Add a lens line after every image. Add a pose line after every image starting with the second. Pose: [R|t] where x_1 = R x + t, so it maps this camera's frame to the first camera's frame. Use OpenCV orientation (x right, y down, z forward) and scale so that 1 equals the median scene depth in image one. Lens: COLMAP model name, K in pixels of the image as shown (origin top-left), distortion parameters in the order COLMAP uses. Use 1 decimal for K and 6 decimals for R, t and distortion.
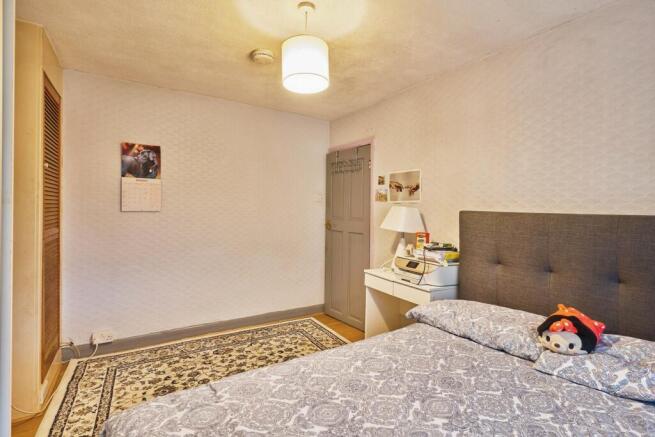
lens RADIAL K [[309.8, 0, 326.3], [0, 309.8, 216.7], [0, 0, 1]] dist [-0.011573, 0.002583]
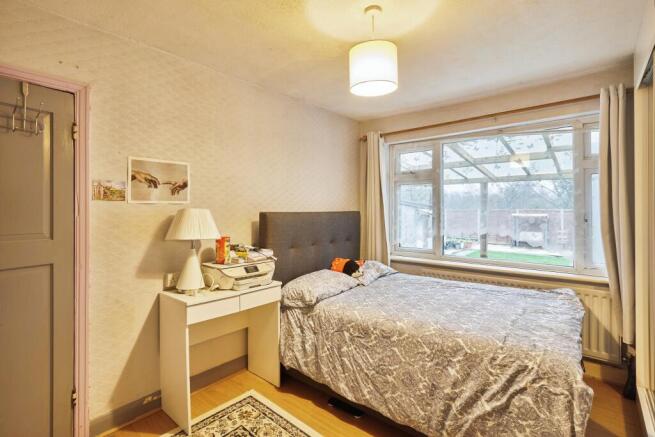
lens RADIAL K [[309.8, 0, 323.2], [0, 309.8, 212.5], [0, 0, 1]] dist [-0.011573, 0.002583]
pose [[-0.291596, -0.037384, 0.955811, -0.571725], [0.017329, 0.998866, 0.044355, -0.050512], [-0.956385, 0.029497, -0.290617, 0.854864]]
